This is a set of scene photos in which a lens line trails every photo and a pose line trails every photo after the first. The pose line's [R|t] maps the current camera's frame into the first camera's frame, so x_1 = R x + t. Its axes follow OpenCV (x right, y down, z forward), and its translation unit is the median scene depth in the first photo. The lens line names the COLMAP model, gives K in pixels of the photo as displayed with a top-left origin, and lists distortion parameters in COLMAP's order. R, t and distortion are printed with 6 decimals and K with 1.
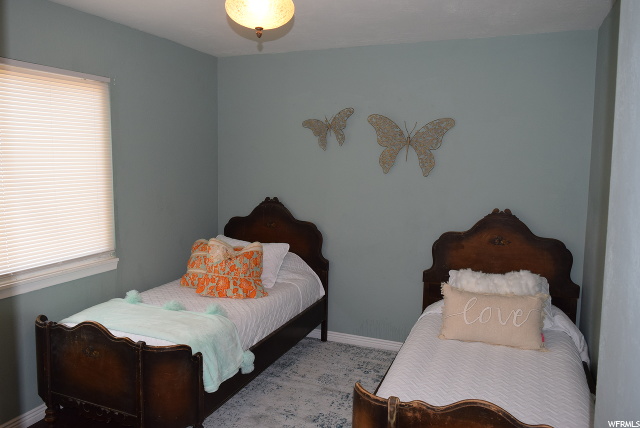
lens RADIAL K [[491.0, 0, 313.2], [0, 491.0, 214.6], [0, 0, 1]] dist [-0.017505, -0.002680]
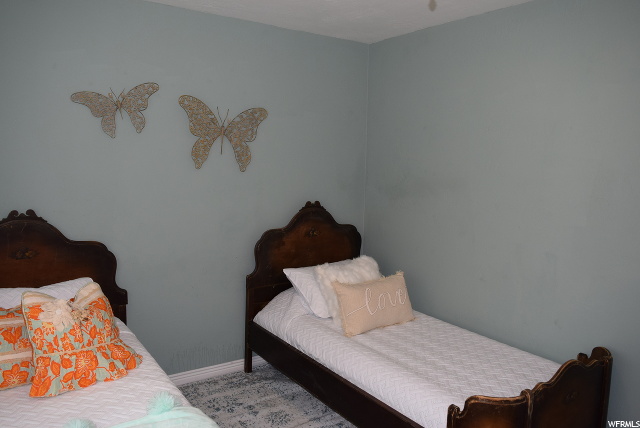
lens RADIAL K [[491.0, 0, 313.2], [0, 491.0, 214.6], [0, 0, 1]] dist [-0.017505, -0.002680]
pose [[0.553981, -0.095148, 0.827074, -0.447728], [0.077660, 0.995022, 0.062452, -0.045633], [-0.828899, 0.029634, 0.558613, 0.397616]]
